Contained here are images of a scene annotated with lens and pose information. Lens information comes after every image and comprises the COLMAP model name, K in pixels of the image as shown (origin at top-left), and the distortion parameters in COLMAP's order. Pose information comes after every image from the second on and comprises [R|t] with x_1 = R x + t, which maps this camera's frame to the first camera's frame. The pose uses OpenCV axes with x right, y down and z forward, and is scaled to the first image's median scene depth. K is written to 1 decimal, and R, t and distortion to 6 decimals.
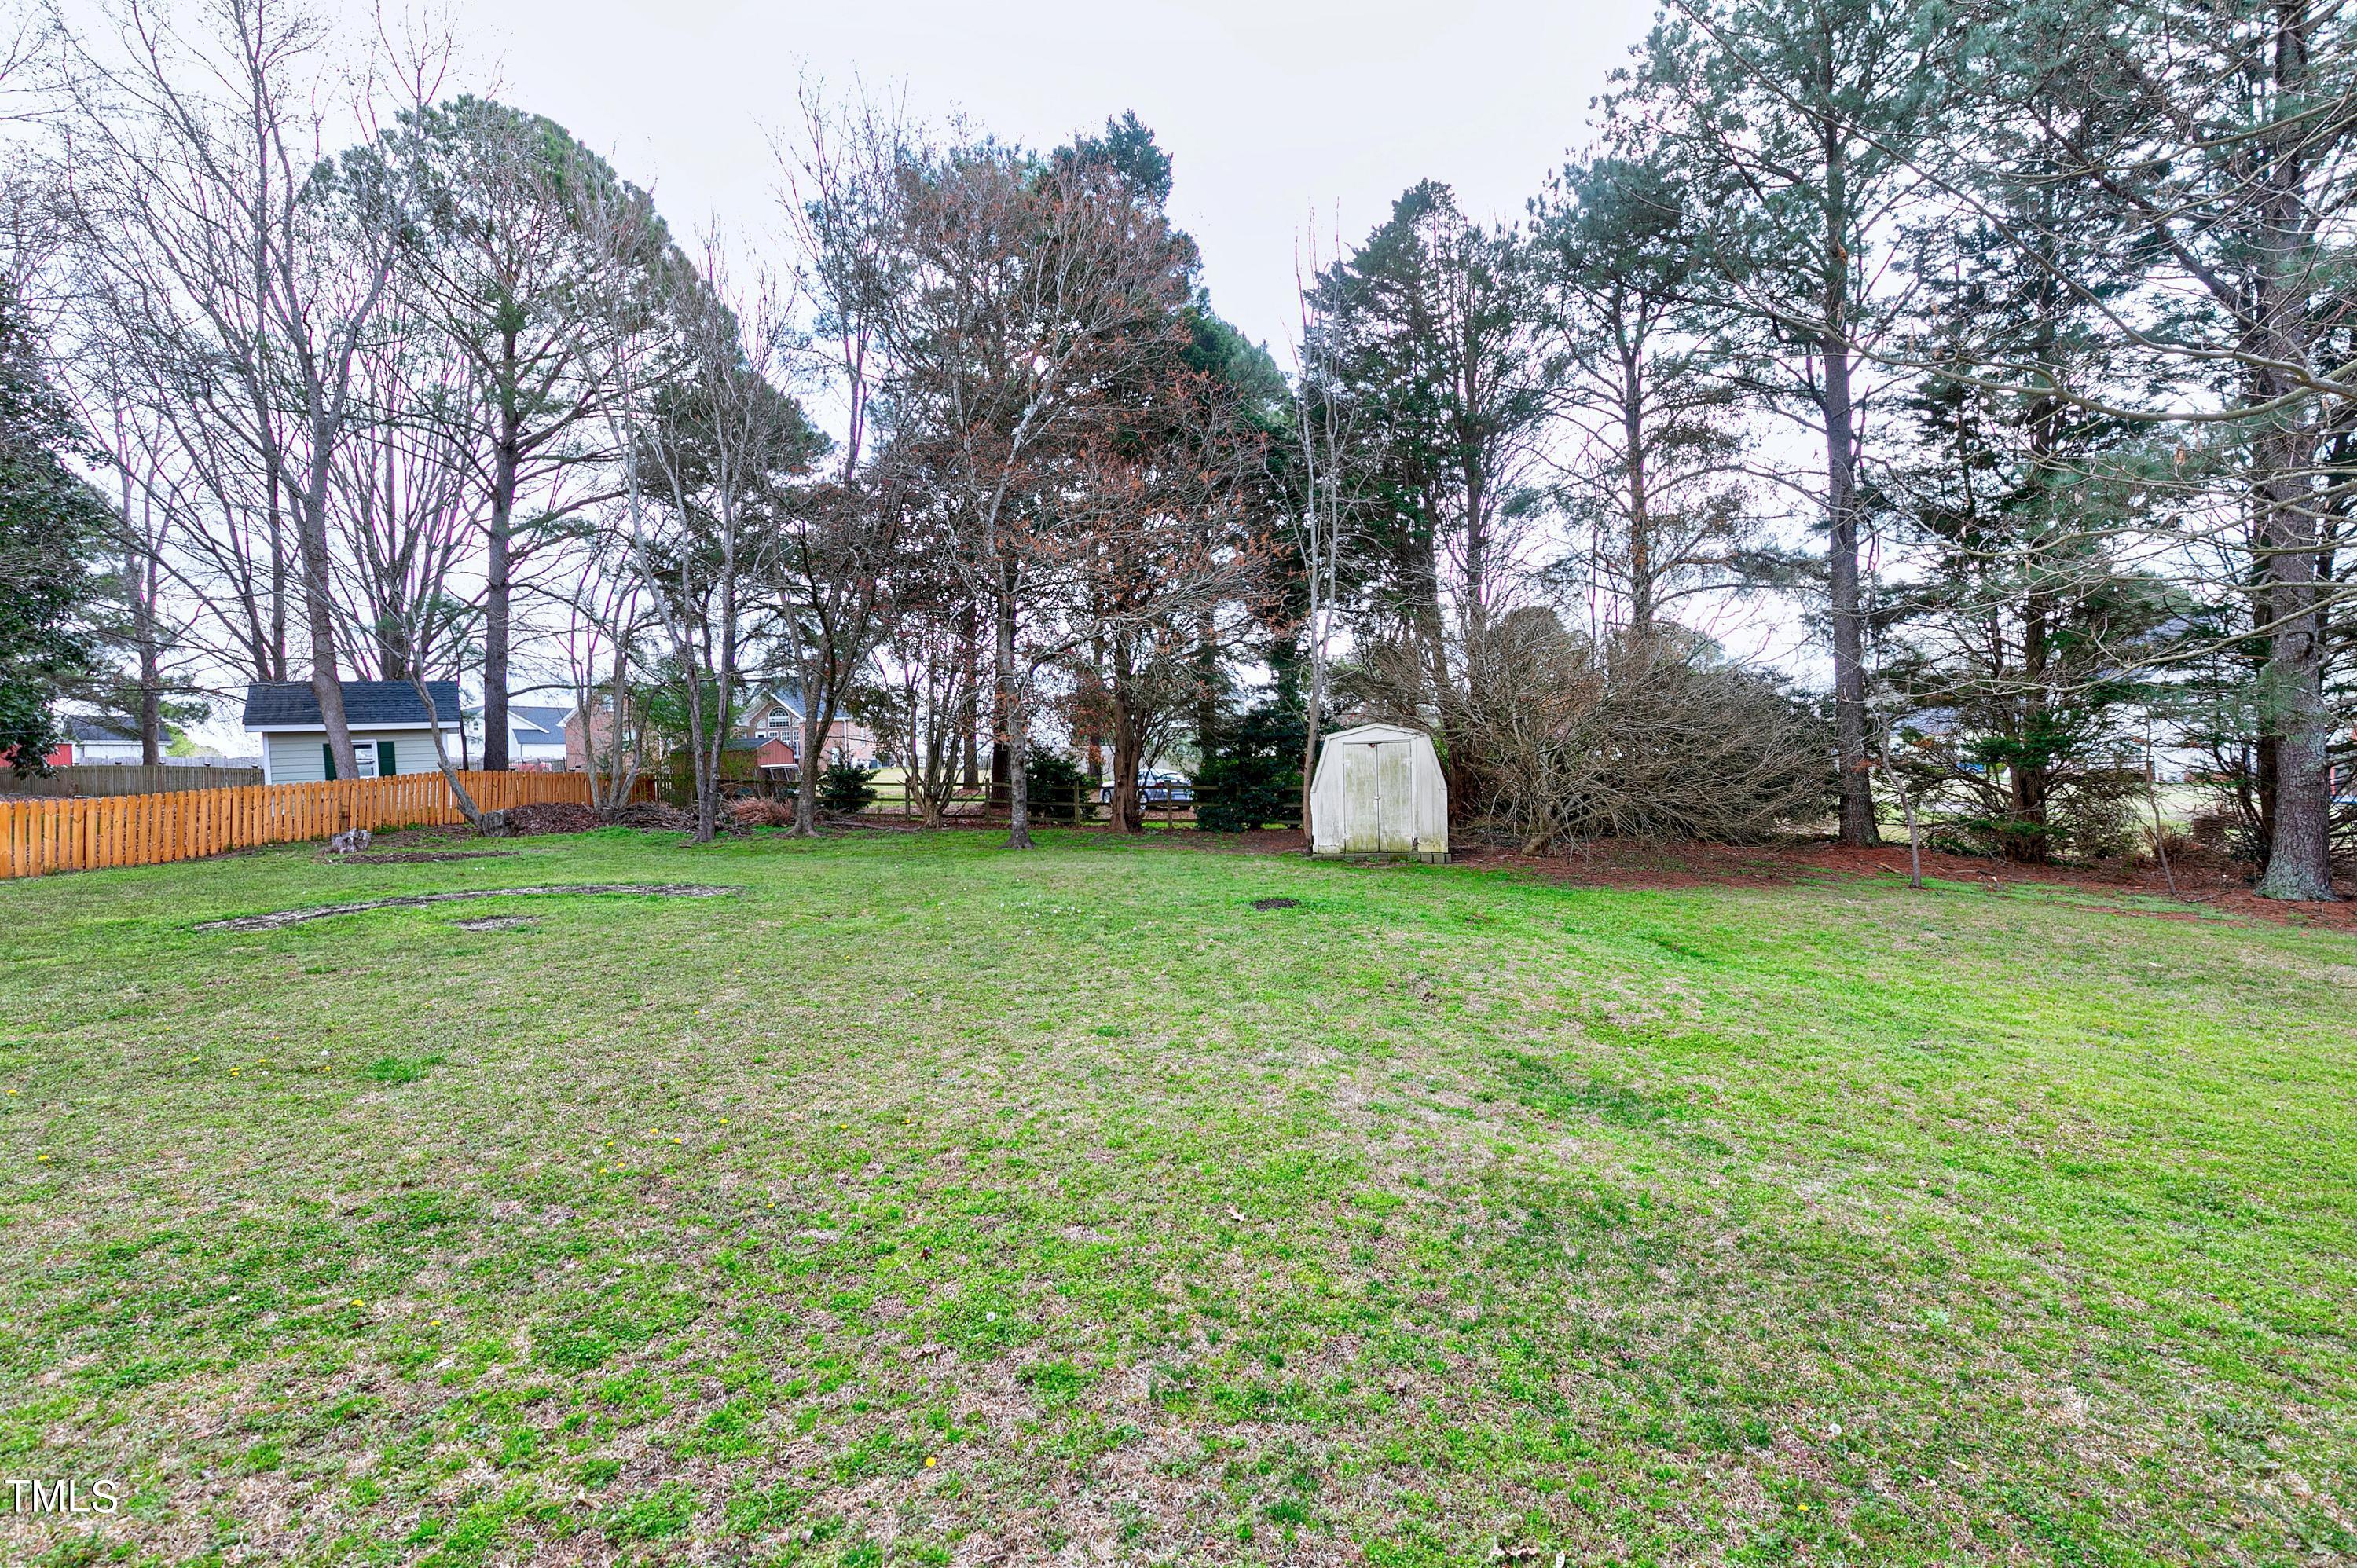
lens RADIAL K [[1102.8, 0, 1172.9], [0, 1102.8, 778.3], [0, 0, 1]] dist [0.010275, 0.000124]
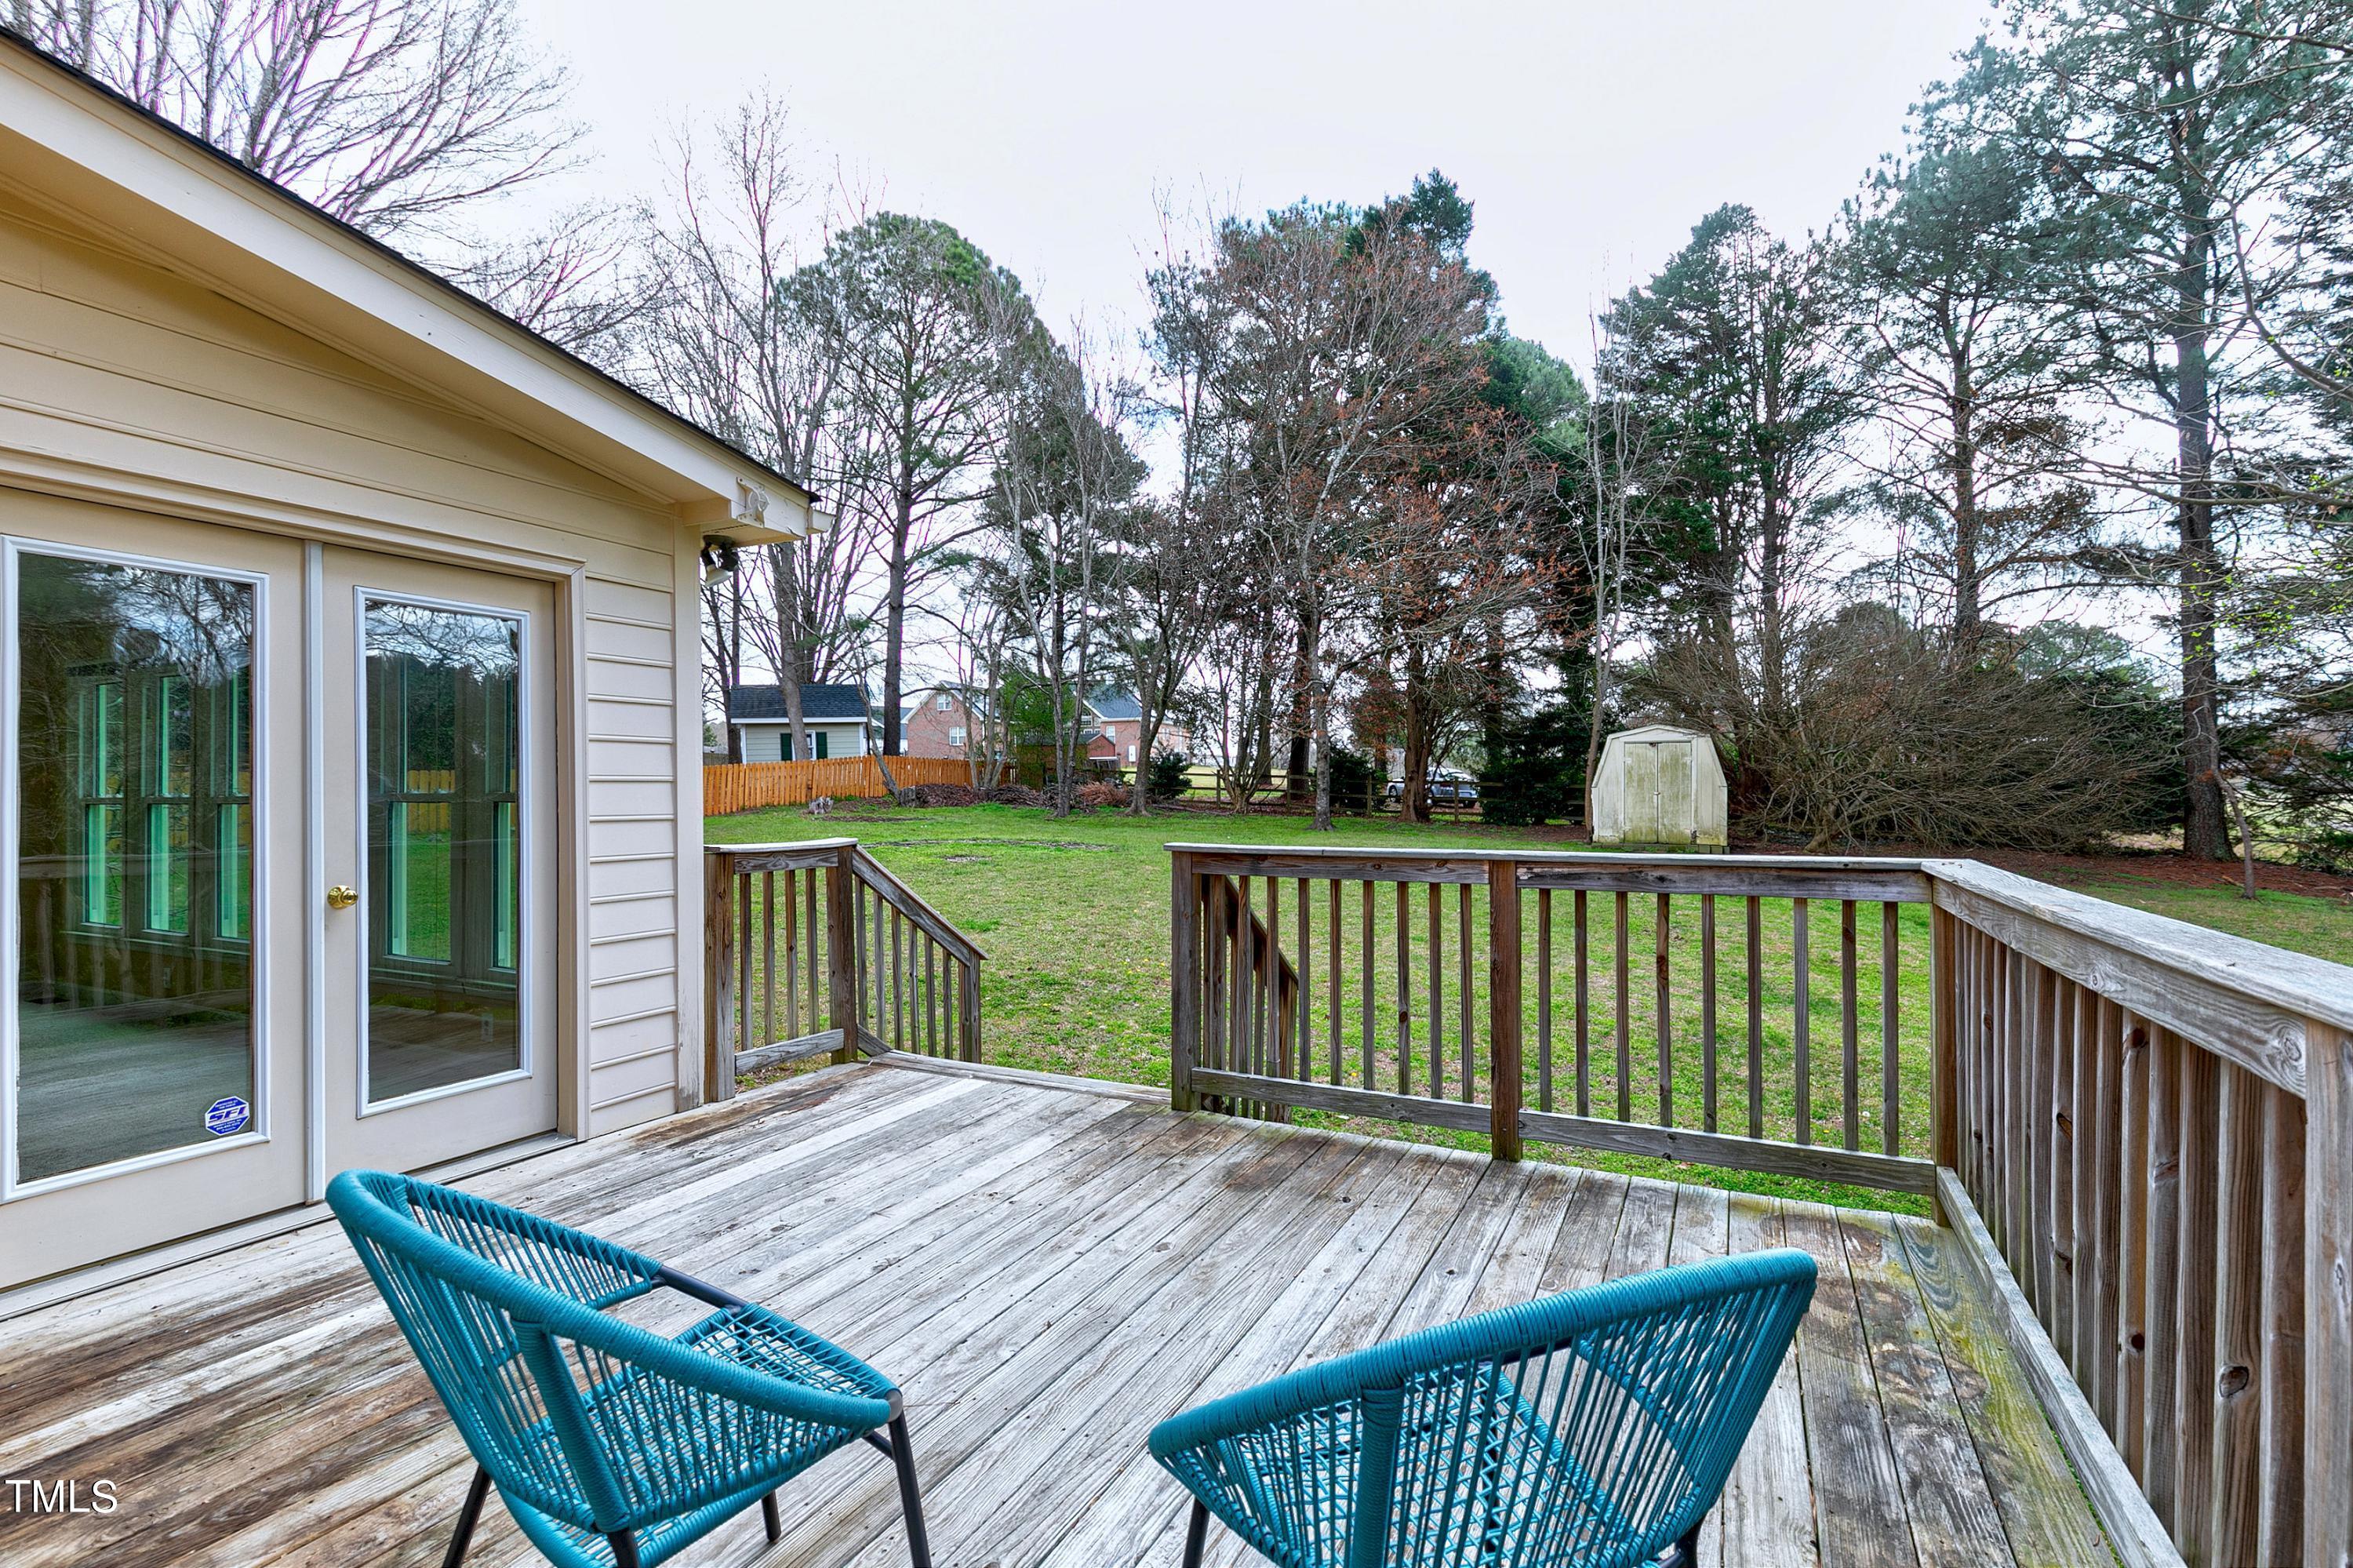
lens RADIAL K [[1101.1, 0, 1170.9], [0, 1101.1, 778.3], [0, 0, 1]] dist [0.010275, 0.000124]
pose [[0.968238, 0.022216, -0.249042, -0.005358], [-0.022788, 0.999740, 0.000587, 0.009151], [0.248990, 0.005106, 0.968492, -0.114920]]
